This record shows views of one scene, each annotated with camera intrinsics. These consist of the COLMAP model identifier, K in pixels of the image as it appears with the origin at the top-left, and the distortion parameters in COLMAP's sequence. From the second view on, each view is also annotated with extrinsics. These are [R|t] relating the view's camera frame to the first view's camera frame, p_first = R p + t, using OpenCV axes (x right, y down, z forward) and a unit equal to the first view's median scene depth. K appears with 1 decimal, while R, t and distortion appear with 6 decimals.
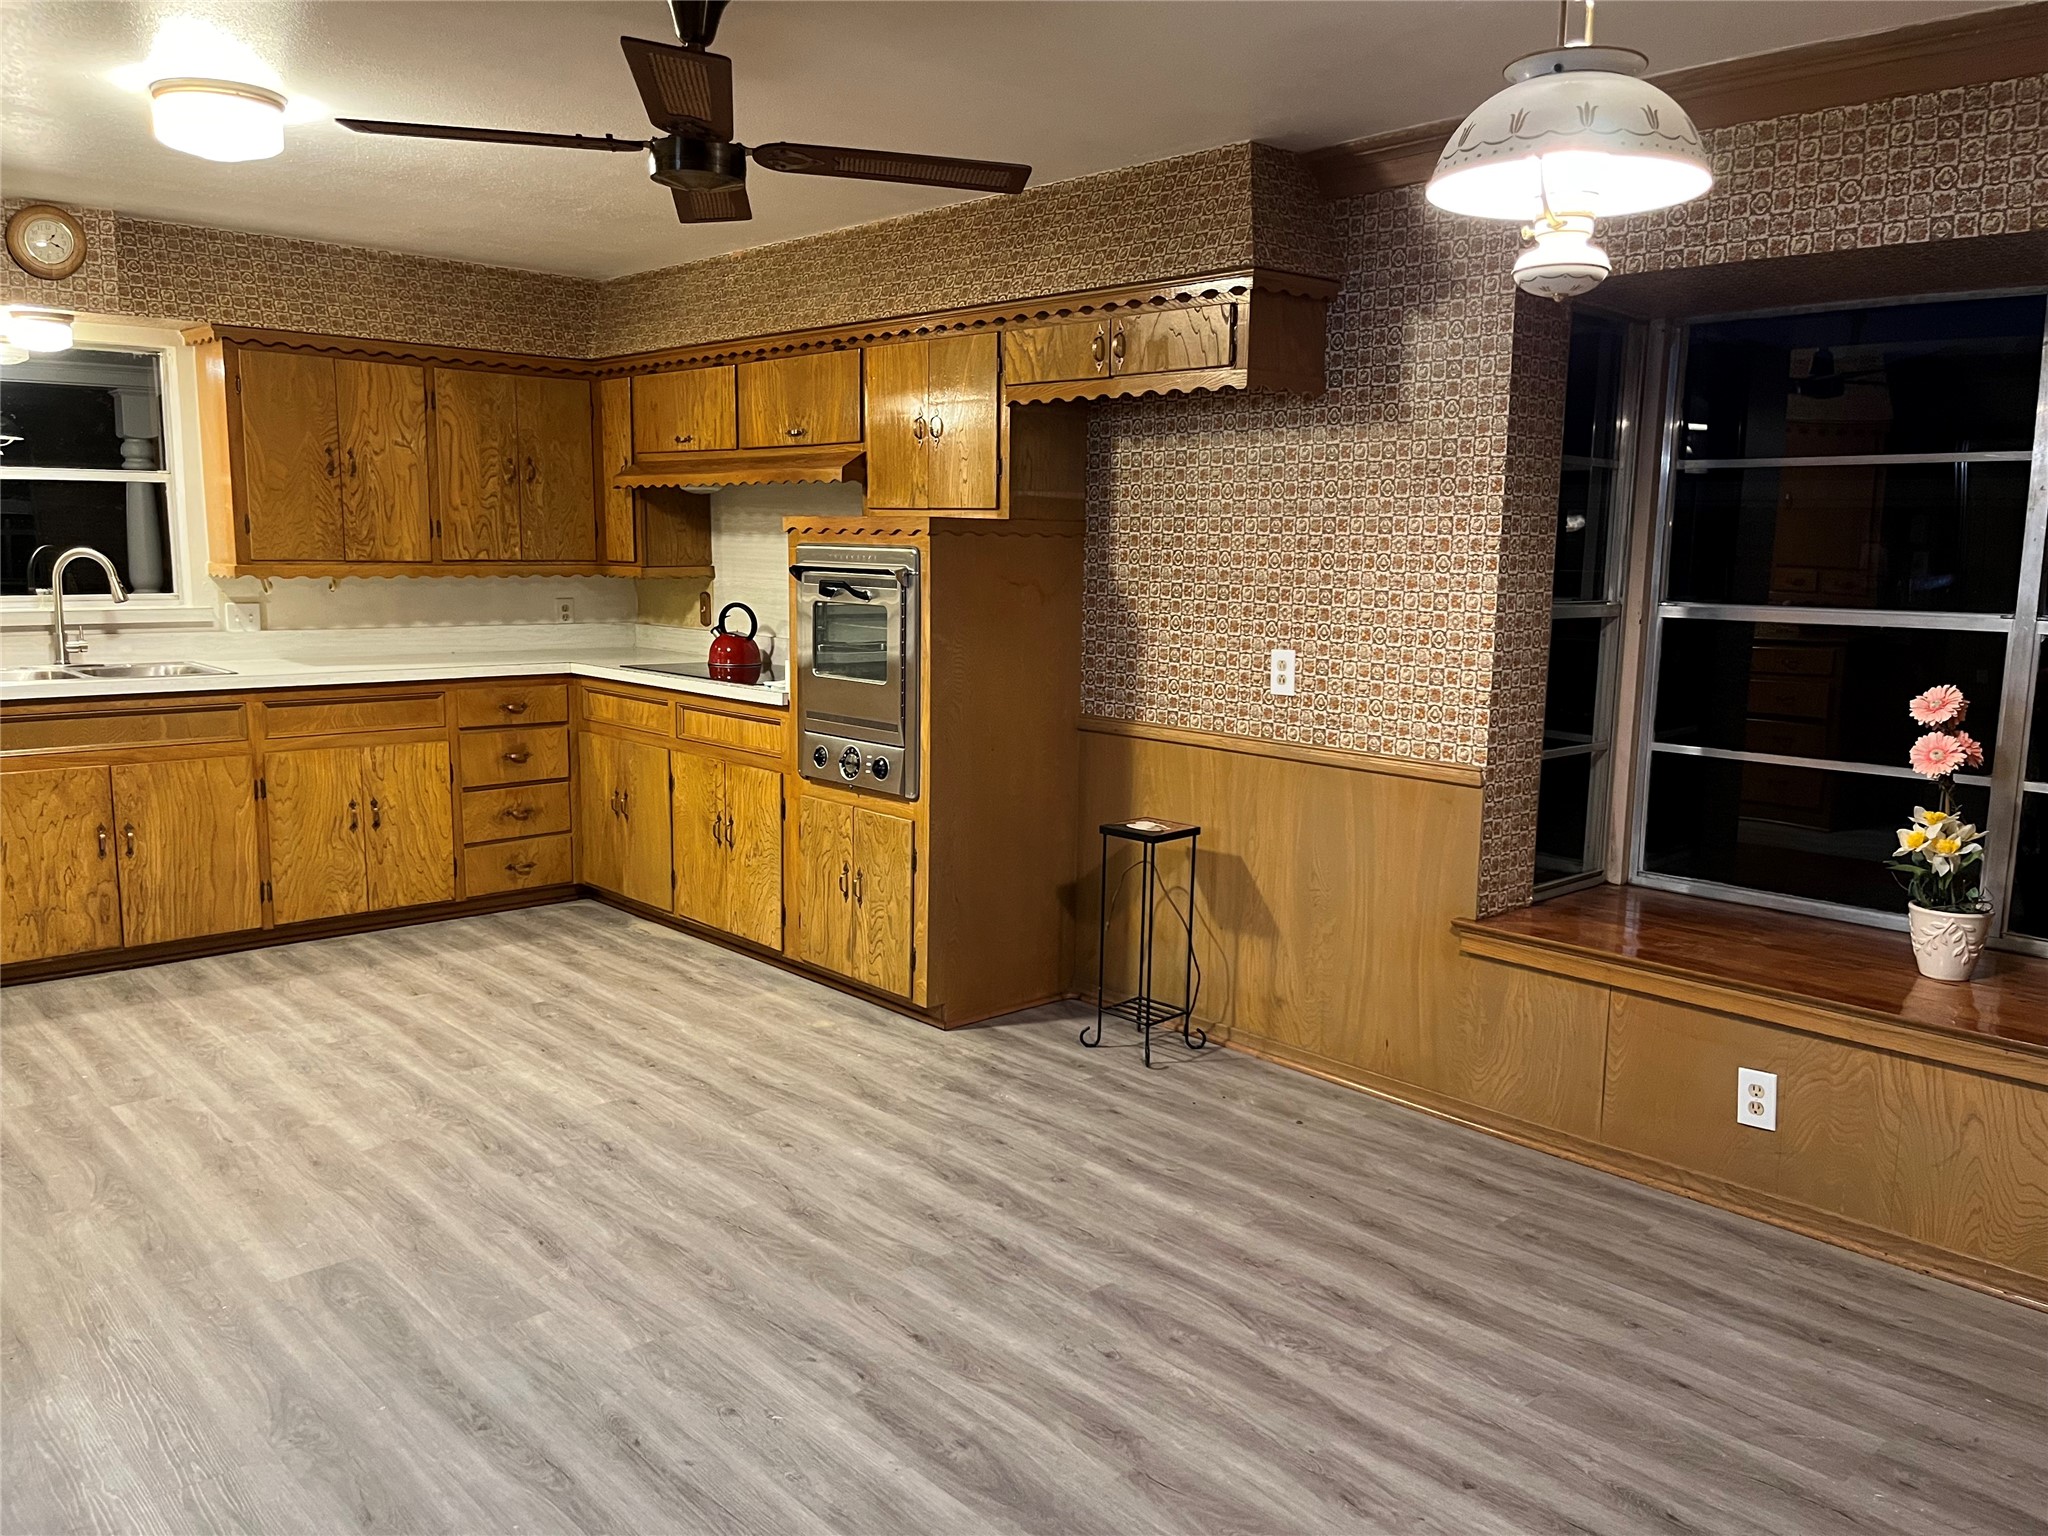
lens RADIAL K [[1550.0, 0, 1020.9], [0, 1550.0, 777.9], [0, 0, 1]] dist [0.064228, -0.081108]
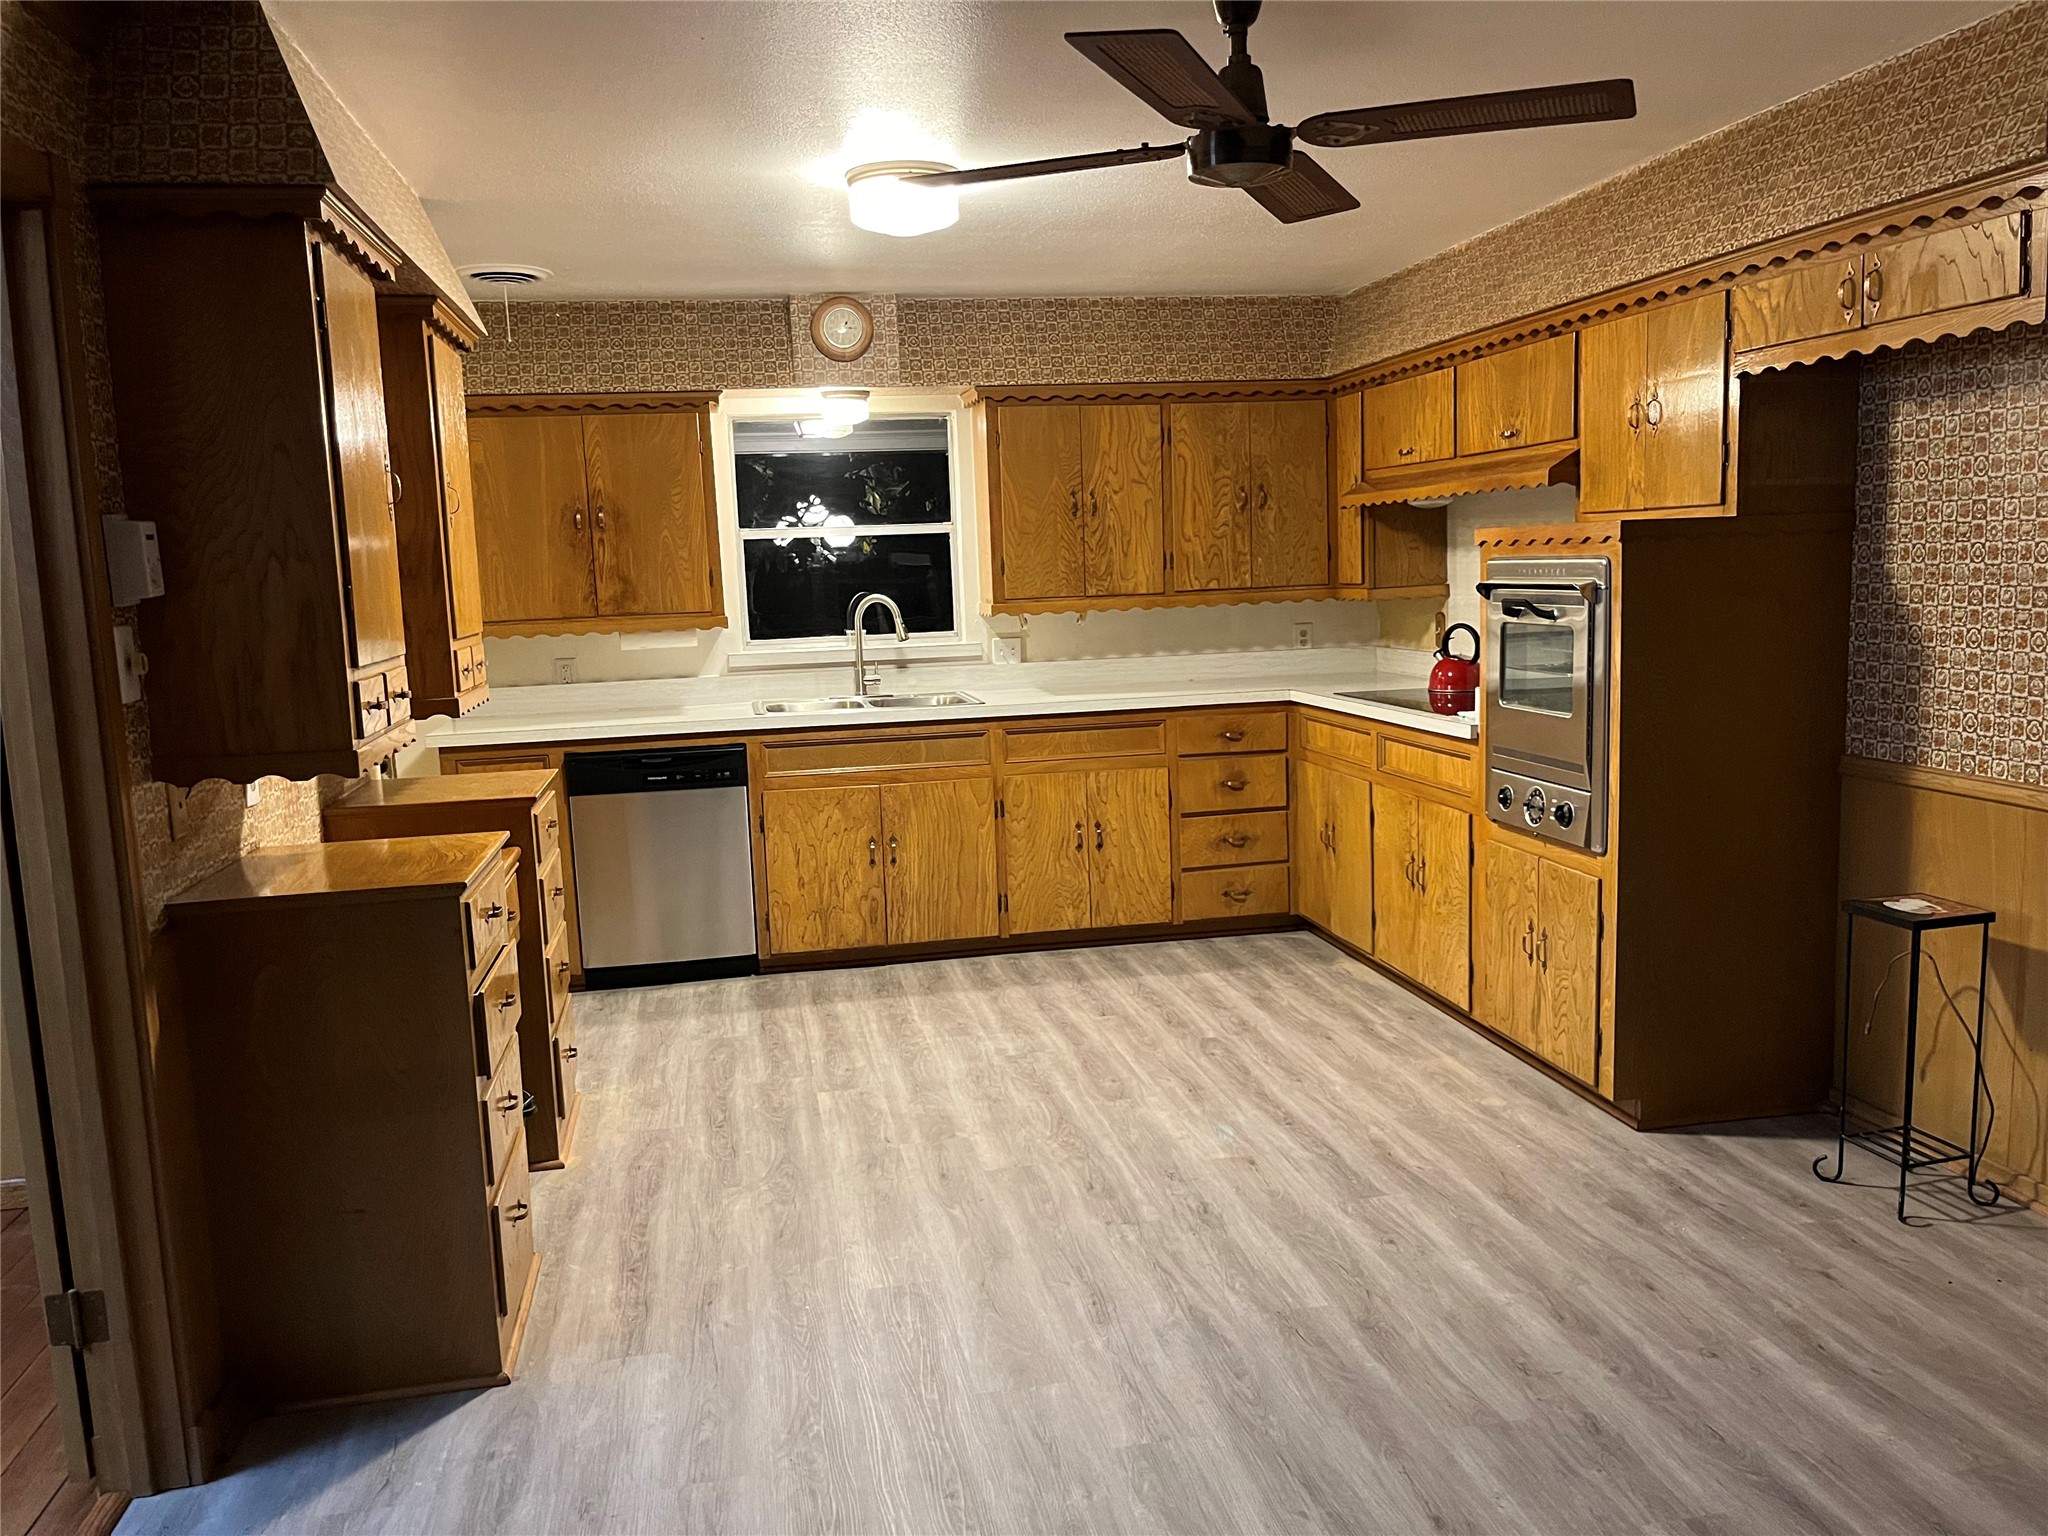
lens RADIAL K [[1550.0, 0, 1025.3], [0, 1550.0, 773.3], [0, 0, 1]] dist [0.064228, -0.081108]
pose [[0.852347, 0.024653, -0.522396, 0.103924], [-0.030365, 0.999536, -0.002375, -0.017760], [0.522095, 0.017887, 0.852700, 0.102306]]
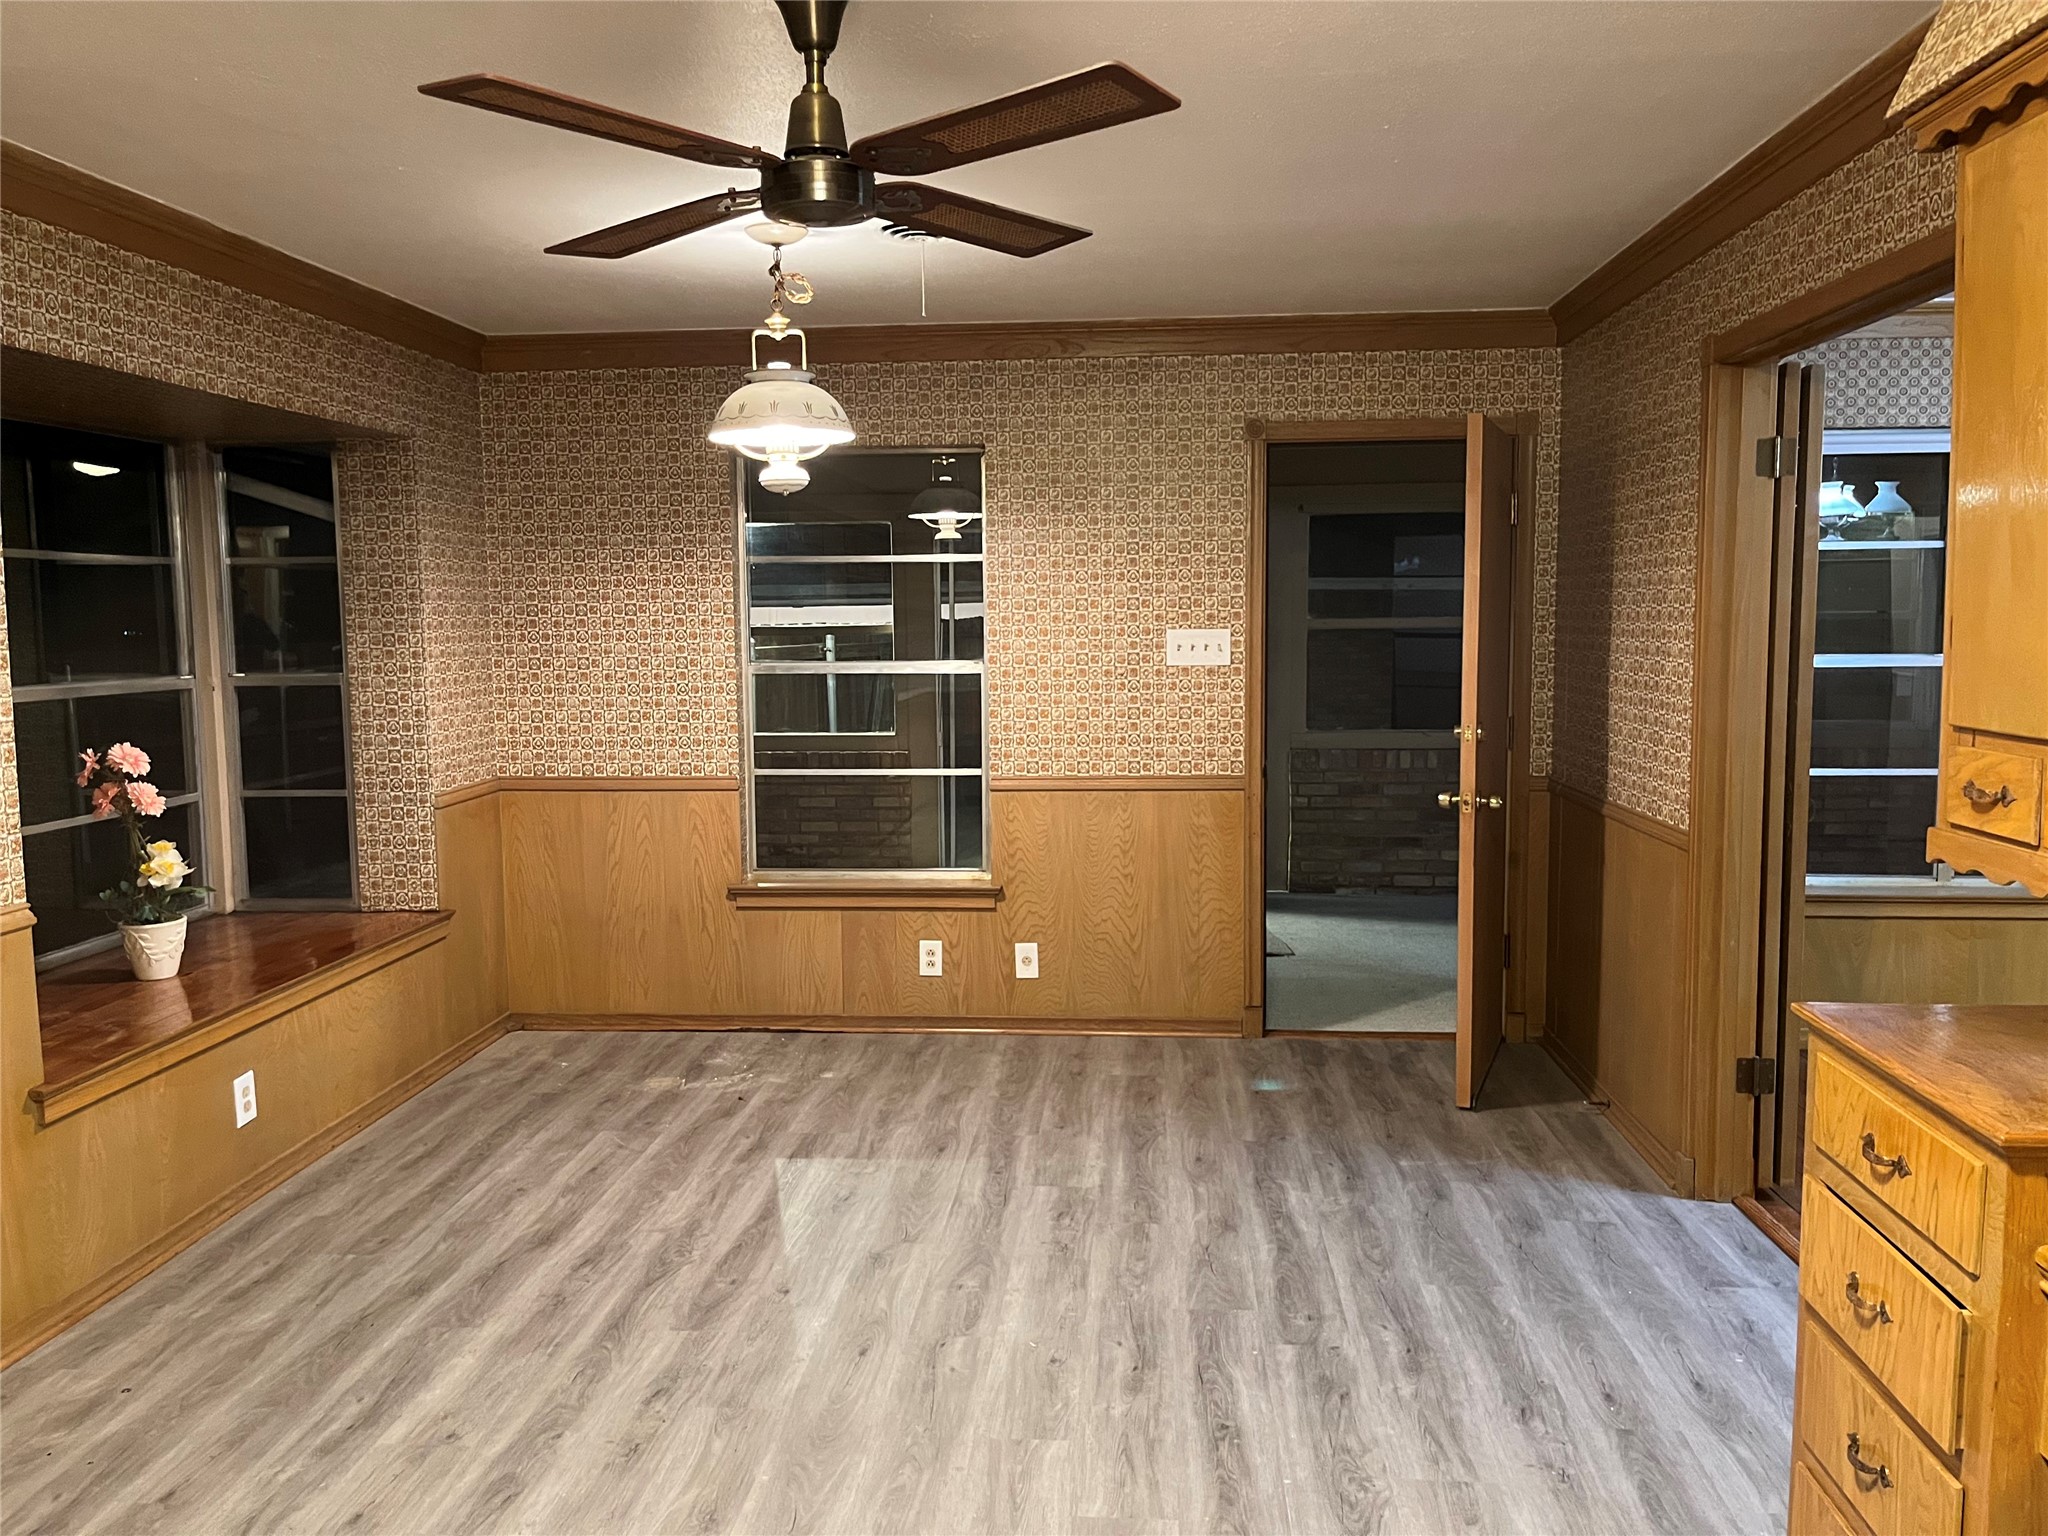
lens RADIAL K [[1550.0, 0, 1028.3], [0, 1550.0, 770.4], [0, 0, 1]] dist [0.064228, -0.081108]
pose [[-0.679793, -0.083087, 0.728683, -0.552991], [0.114677, 0.969299, 0.217506, -0.160345], [-0.724383, 0.231422, -0.649394, 0.930147]]
